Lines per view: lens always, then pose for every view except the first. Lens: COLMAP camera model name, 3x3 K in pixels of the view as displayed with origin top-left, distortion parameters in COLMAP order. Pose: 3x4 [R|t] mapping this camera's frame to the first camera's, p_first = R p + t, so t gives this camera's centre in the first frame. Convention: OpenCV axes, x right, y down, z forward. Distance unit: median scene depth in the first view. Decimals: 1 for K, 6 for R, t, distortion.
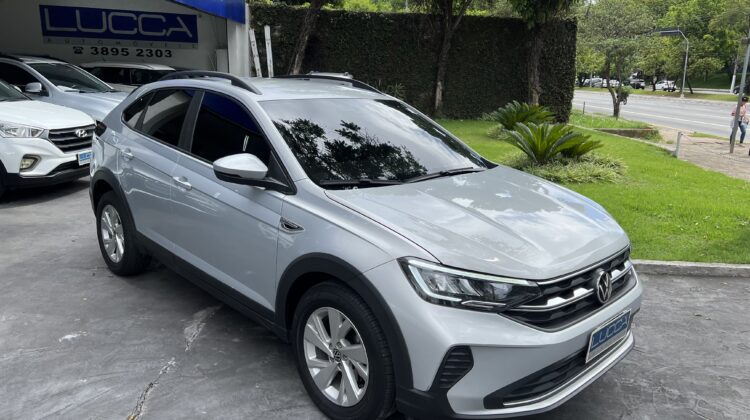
lens RADIAL K [[563.4, 0, 370.8], [0, 563.4, 207.7], [0, 0, 1]] dist [0.054963, -0.076597]
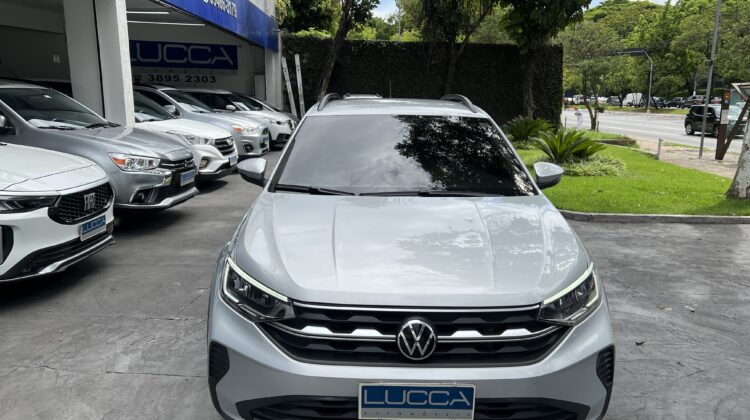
lens RADIAL K [[563.4, 0, 370.8], [0, 563.4, 207.7], [0, 0, 1]] dist [0.054963, -0.076597]
pose [[0.998669, -0.023270, 0.046033, -0.094877], [0.024885, 0.999084, -0.034811, 0.029597], [-0.045181, 0.035910, 0.998333, -0.126975]]
